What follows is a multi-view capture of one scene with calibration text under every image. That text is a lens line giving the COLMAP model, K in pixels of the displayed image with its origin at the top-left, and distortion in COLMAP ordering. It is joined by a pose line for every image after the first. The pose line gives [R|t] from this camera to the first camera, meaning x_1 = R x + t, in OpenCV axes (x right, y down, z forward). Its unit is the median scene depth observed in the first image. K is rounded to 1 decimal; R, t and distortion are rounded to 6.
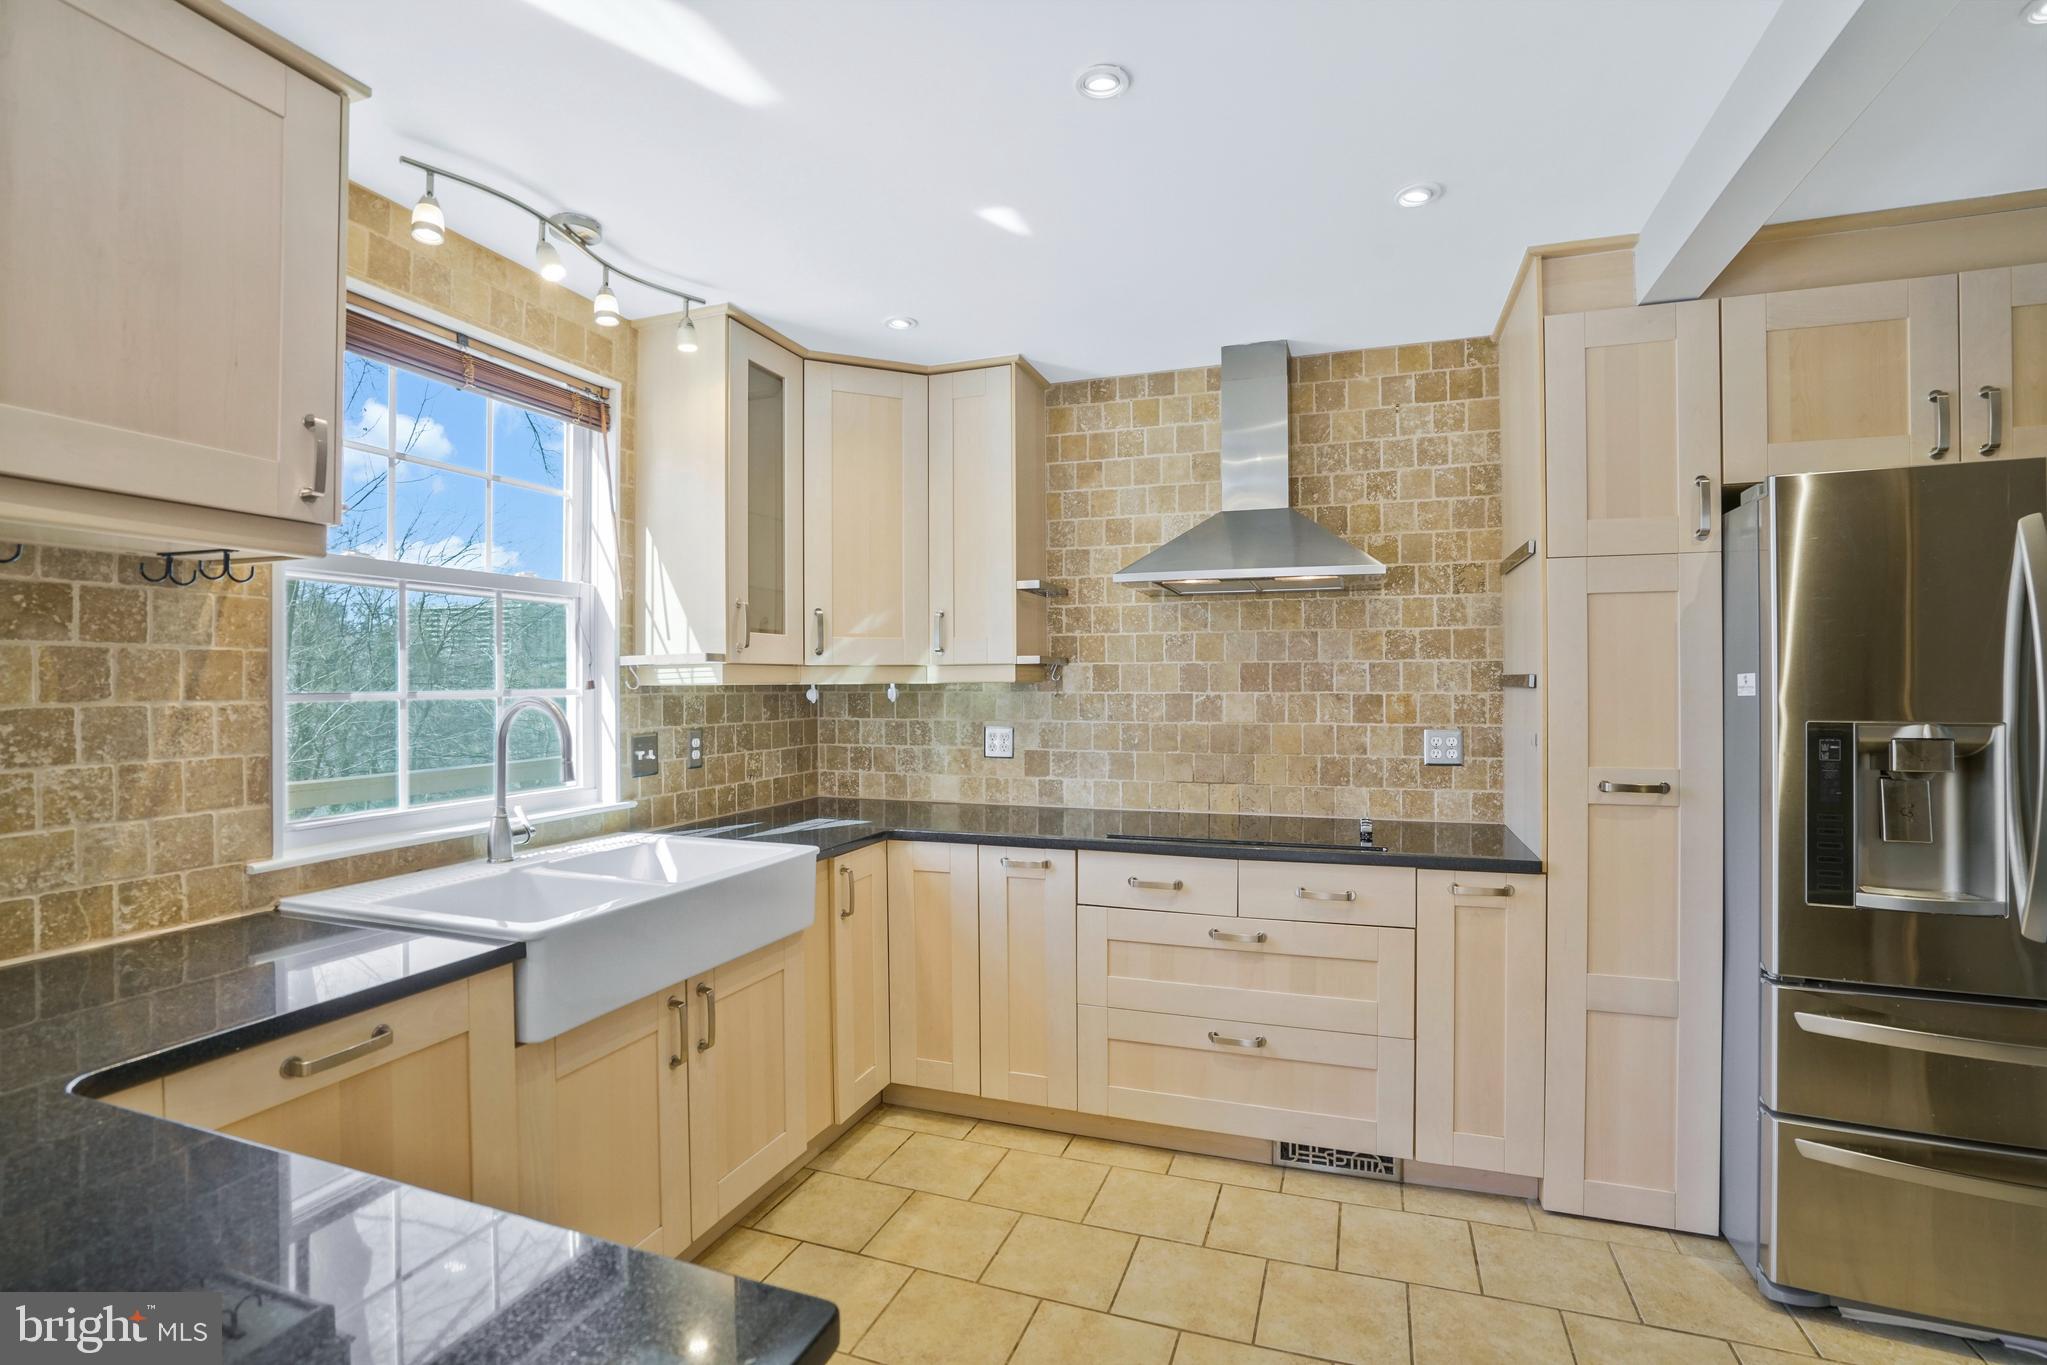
lens RADIAL K [[954.2, 0, 1035.2], [0, 954.2, 681.2], [0, 0, 1]] dist [-0.049638, 0.018136]
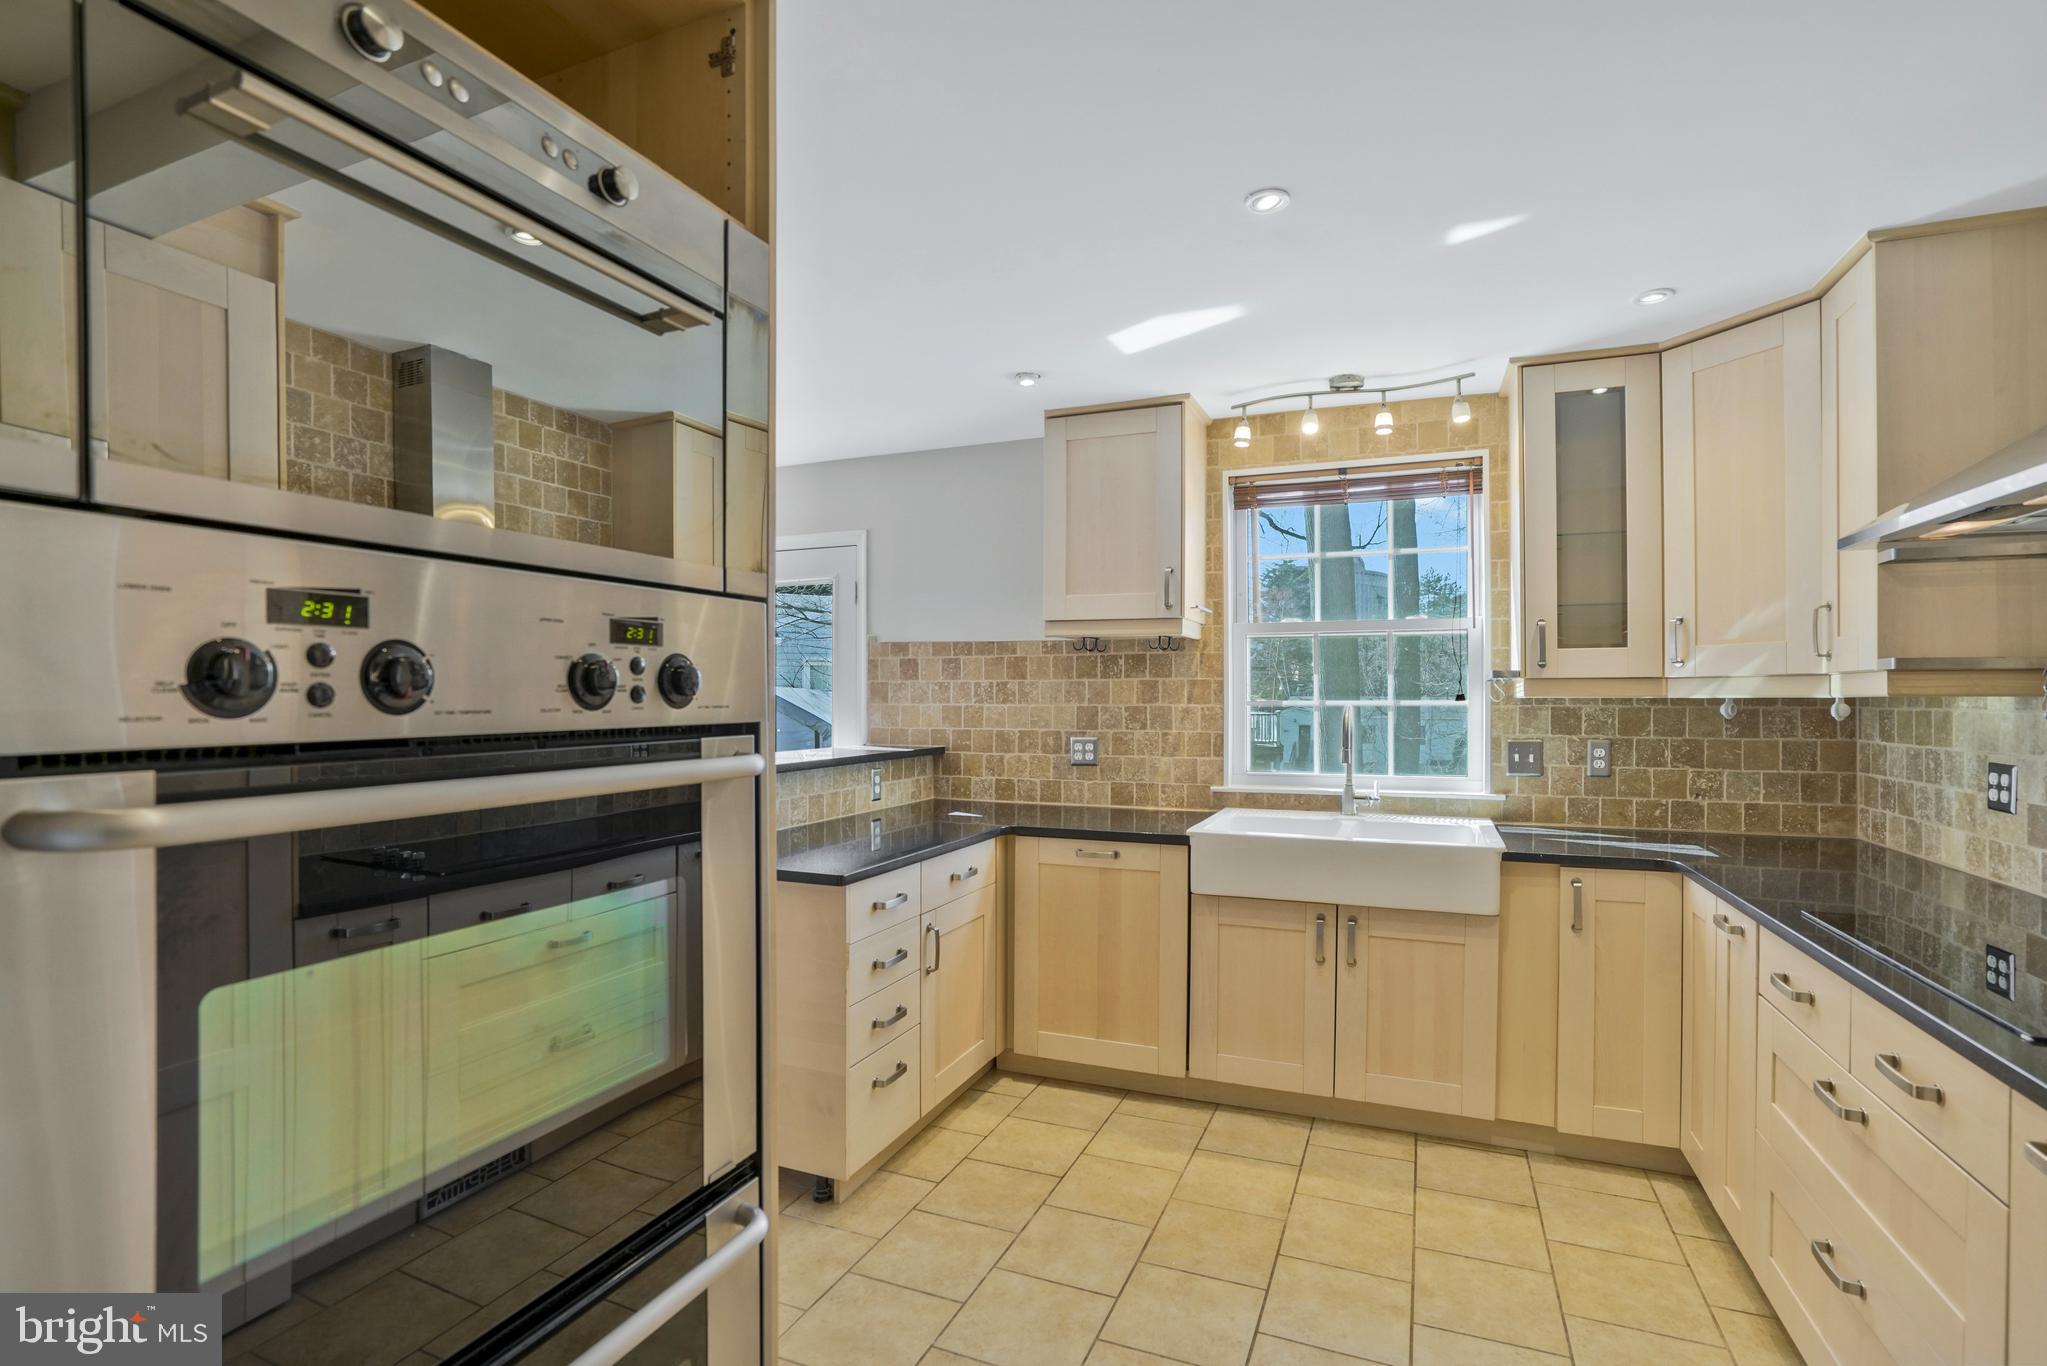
lens RADIAL K [[954.2, 0, 1044.2], [0, 954.2, 700.6], [0, 0, 1]] dist [-0.049638, 0.018136]
pose [[-0.044352, 0.006812, -0.998993, 0.785990], [0.000873, 0.999977, 0.006780, -0.001042], [0.999016, -0.000572, -0.044357, 0.470831]]
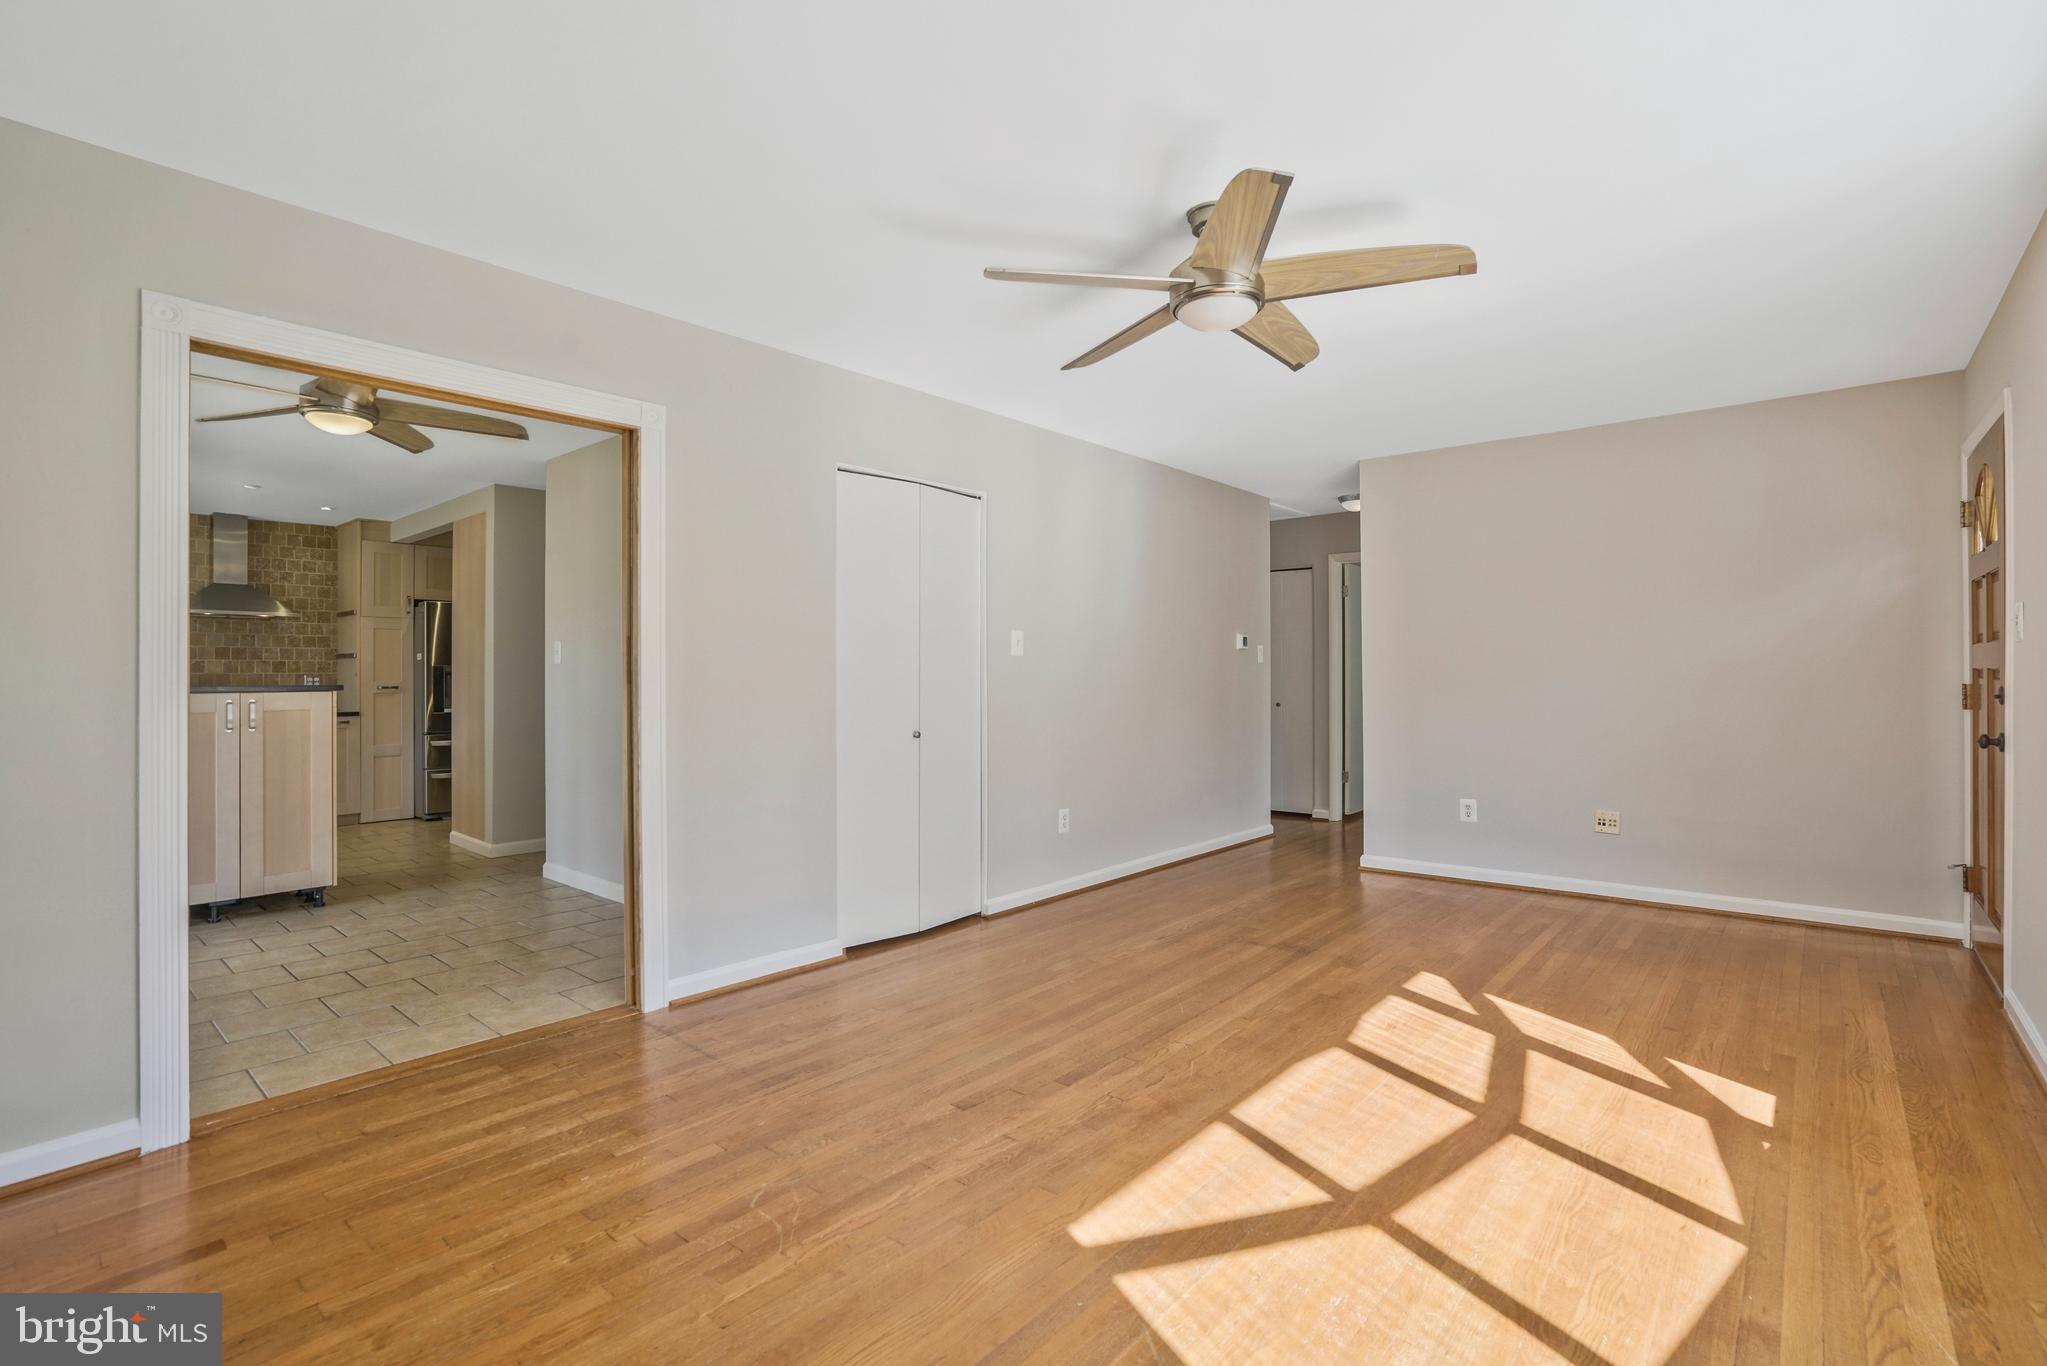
lens RADIAL K [[954.2, 0, 1018.9], [0, 954.2, 666.5], [0, 0, 1]] dist [-0.049638, 0.018136]
pose [[0.382335, 0.011971, 0.923946, -1.293077], [0.001642, 0.999906, -0.013634, 0.072288], [-0.924022, 0.006730, 0.382279, -1.920171]]
